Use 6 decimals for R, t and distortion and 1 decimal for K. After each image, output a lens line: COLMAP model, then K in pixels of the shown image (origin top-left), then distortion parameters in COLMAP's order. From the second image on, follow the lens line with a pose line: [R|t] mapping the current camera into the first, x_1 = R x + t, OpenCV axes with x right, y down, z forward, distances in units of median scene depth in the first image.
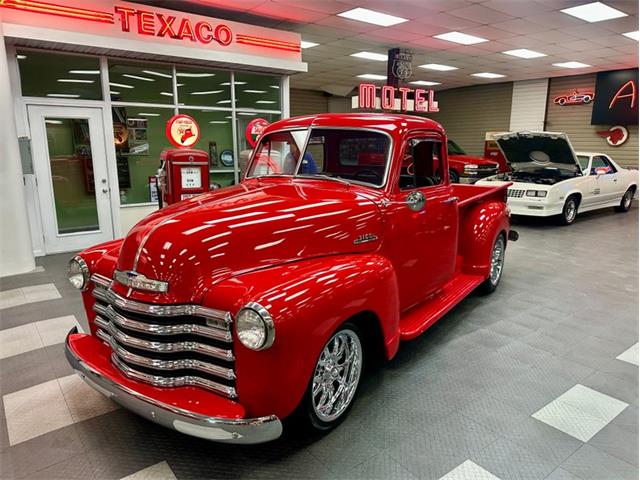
lens RADIAL K [[455.3, 0, 320.0], [0, 455.3, 240.0], [0, 0, 1]] dist [0.051426, -0.061156]
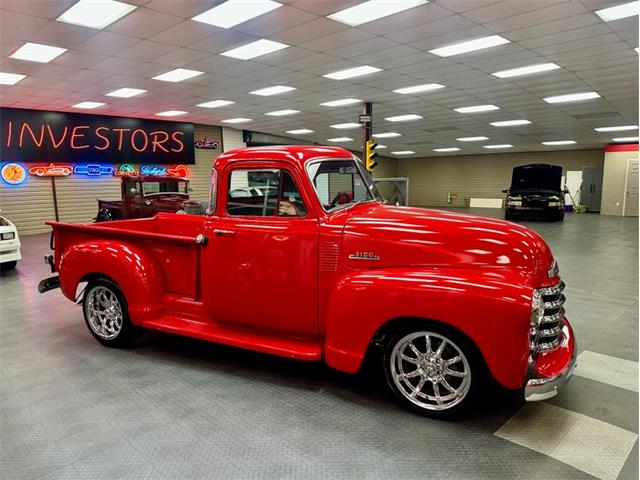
lens RADIAL K [[452.8, 0, 320.0], [0, 452.8, 240.0], [0, 0, 1]] dist [0.104820, -0.180330]
pose [[-0.140385, -0.133263, 0.981088, -0.629011], [0.218451, 0.962312, 0.161972, -0.139553], [-0.965697, 0.237058, -0.105983, 0.687342]]
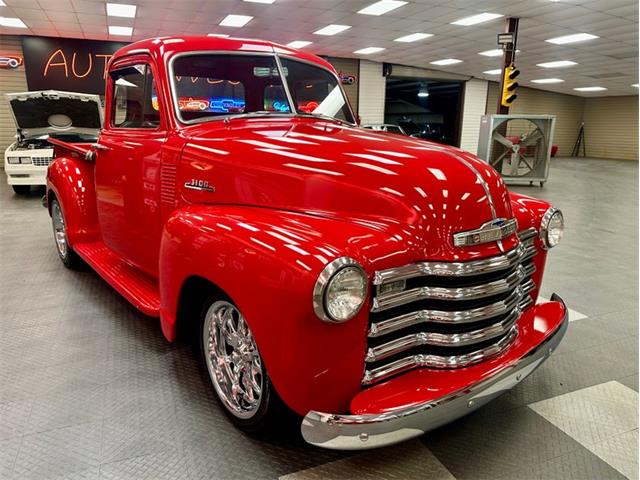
lens RADIAL K [[457.4, 0, 320.0], [0, 457.4, 240.0], [0, 0, 1]] dist [0.028449, -0.044009]
pose [[0.253338, -0.236735, 0.937964, -0.464579], [0.193744, 0.962366, 0.190565, -0.039415], [-0.947778, 0.133447, 0.289670, 0.405338]]
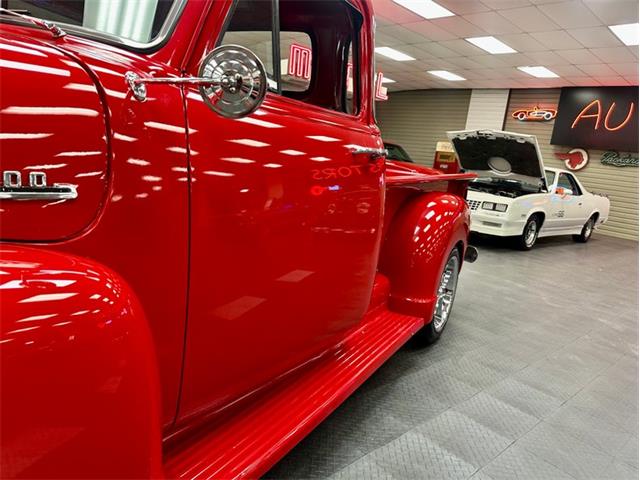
lens RADIAL K [[452.8, 0, 320.0], [0, 452.8, 240.0], [0, 0, 1]] dist [0.104820, -0.180330]
pose [[0.988101, 0.100098, 0.116779, 0.114086], [-0.097916, 0.994898, -0.024282, 0.007056], [-0.118614, 0.012559, 0.992861, 0.331600]]
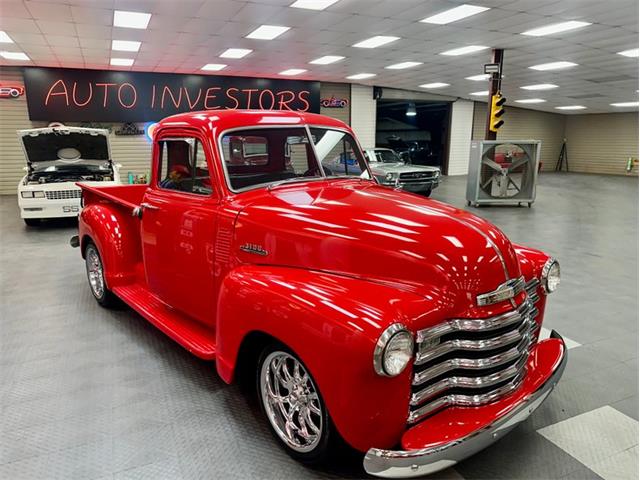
lens RADIAL K [[457.4, 0, 320.0], [0, 457.4, 240.0], [0, 0, 1]] dist [0.028449, -0.044009]
pose [[0.224732, -0.216783, 0.950001, -0.522963], [0.207321, 0.963254, 0.170763, -0.096148], [-0.952110, 0.158579, 0.261417, 0.423404]]
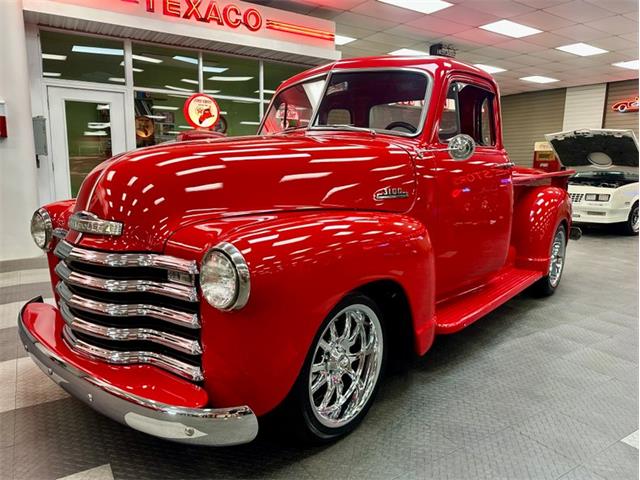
lens RADIAL K [[459.6, 0, 314.1], [0, 459.6, 241.7], [0, 0, 1]] dist [0.002302, 0.001036]
pose [[0.995310, 0.029606, -0.092094, 0.018899], [-0.033634, 0.998530, -0.042496, 0.053000], [0.090701, 0.045394, 0.994843, 0.102099]]
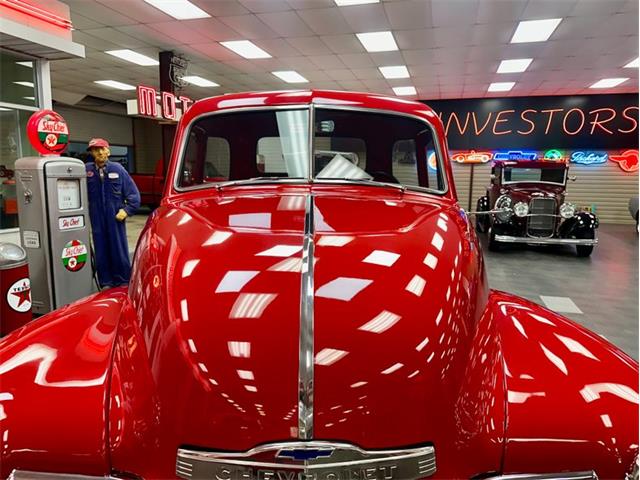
lens RADIAL K [[458.8, 0, 312.1], [0, 458.8, 240.9], [0, 0, 1]] dist [-0.001824, -0.001375]
pose [[0.814183, -0.080658, 0.574978, -0.223579], [0.112139, 0.993503, -0.019423, -0.026501], [-0.569676, 0.080291, 0.817938, 0.273203]]
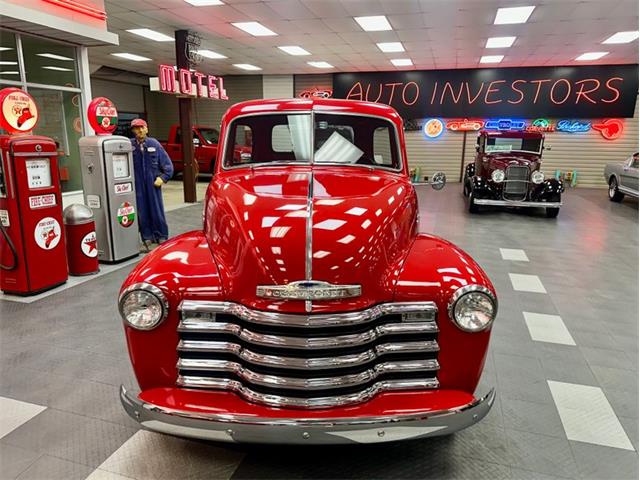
lens RADIAL K [[459.6, 0, 314.1], [0, 459.6, 241.7], [0, 0, 1]] dist [0.002302, 0.001036]
pose [[0.815706, -0.125974, 0.564583, -0.329573], [0.111247, 0.991943, 0.060601, -0.019871], [-0.567669, 0.013375, 0.823148, 0.117865]]
